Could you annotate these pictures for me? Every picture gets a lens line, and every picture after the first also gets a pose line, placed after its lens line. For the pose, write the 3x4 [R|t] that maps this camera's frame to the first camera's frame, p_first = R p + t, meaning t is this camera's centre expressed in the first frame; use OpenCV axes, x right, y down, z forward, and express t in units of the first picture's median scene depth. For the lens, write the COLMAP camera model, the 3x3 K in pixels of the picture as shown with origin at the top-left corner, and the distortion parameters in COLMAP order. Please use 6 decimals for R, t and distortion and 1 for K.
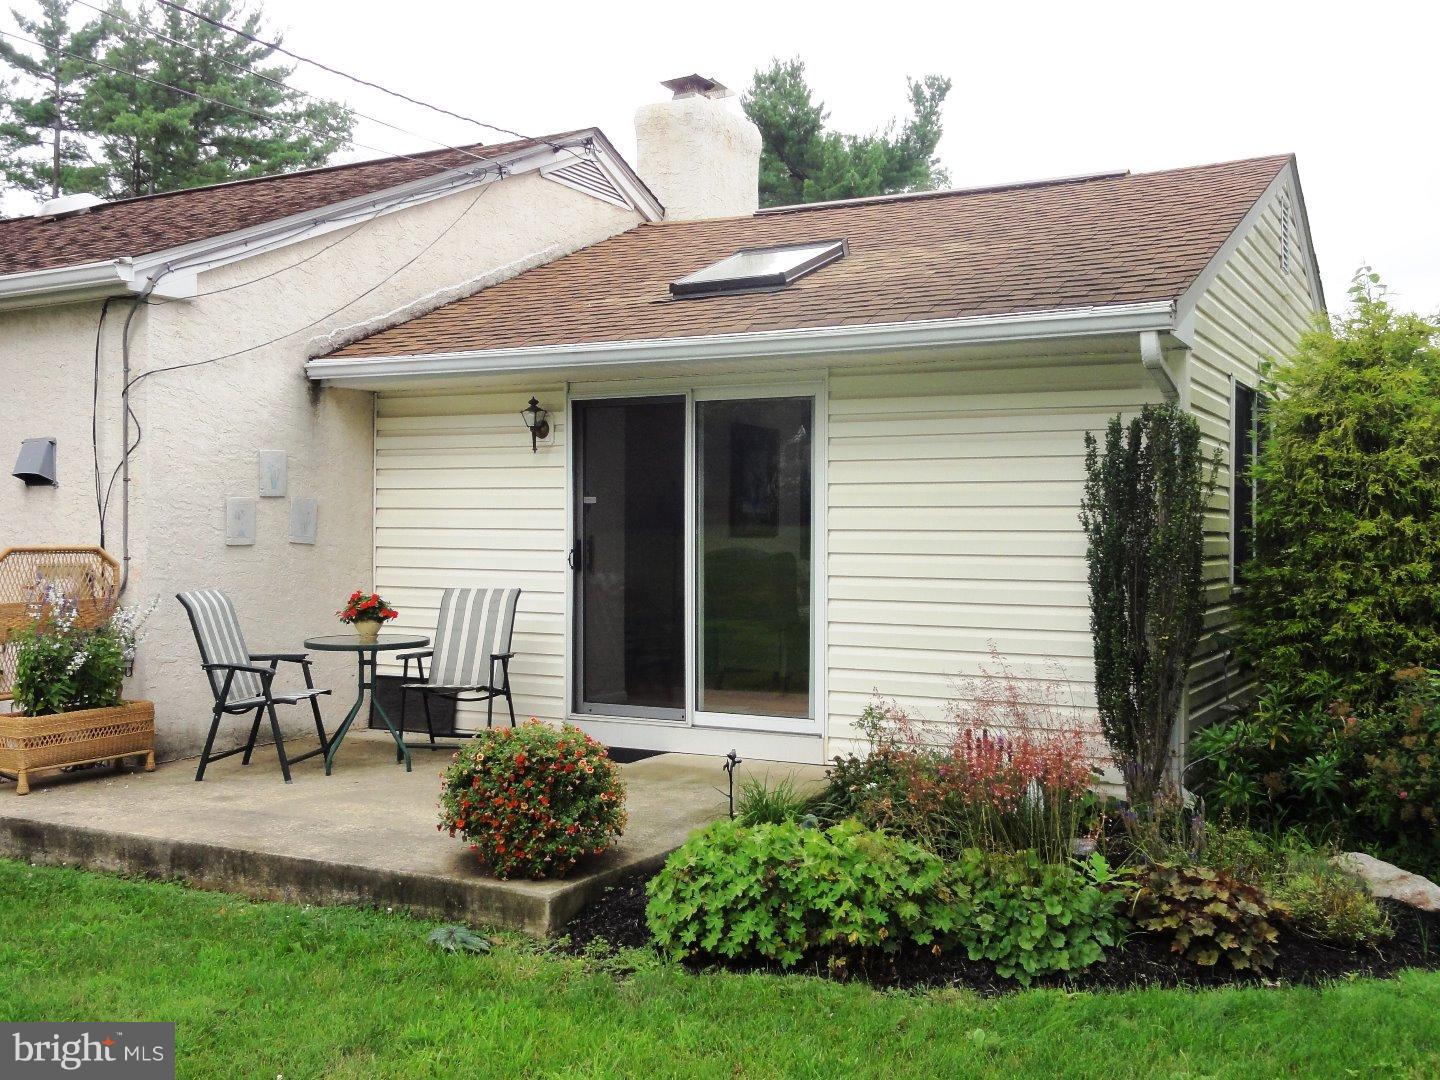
lens RADIAL K [[959.1, 0, 719.9], [0, 959.1, 523.8], [0, 0, 1]] dist [0.003948, 0.002243]
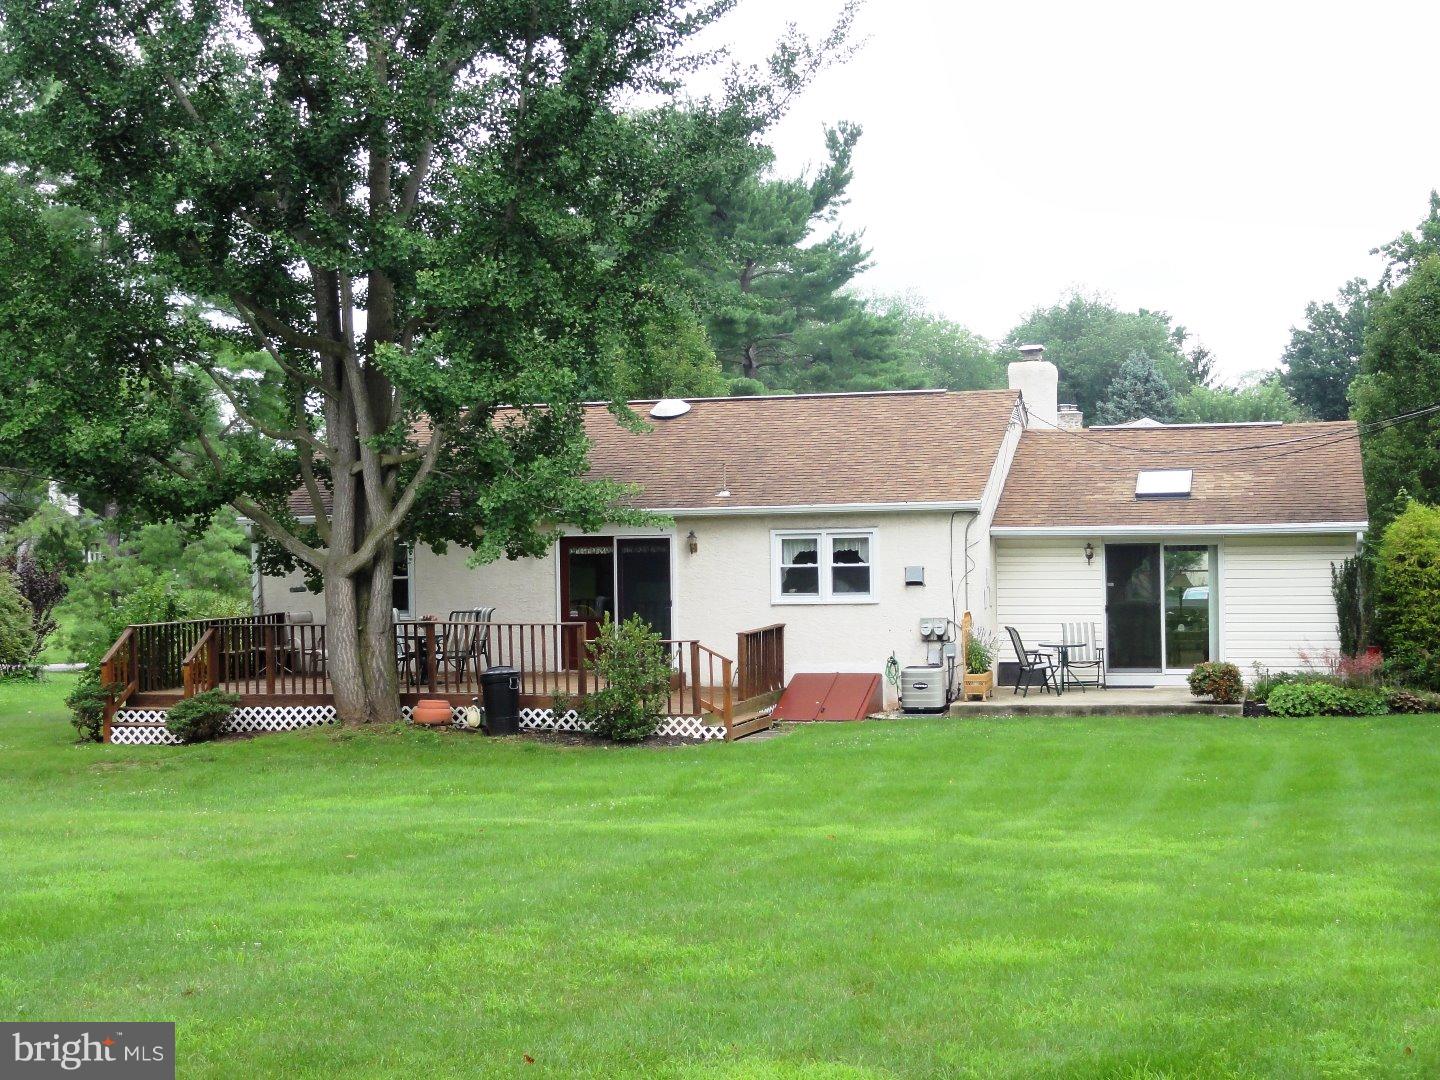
lens RADIAL K [[1023.9, 0, 727.1], [0, 1023.9, 537.0], [0, 0, 1]] dist [0.007546, 0.001547]
pose [[0.989287, -0.019067, 0.144733, -1.890826], [0.021121, 0.999697, -0.012669, -0.171930], [-0.144448, 0.015590, 0.989390, -1.824120]]
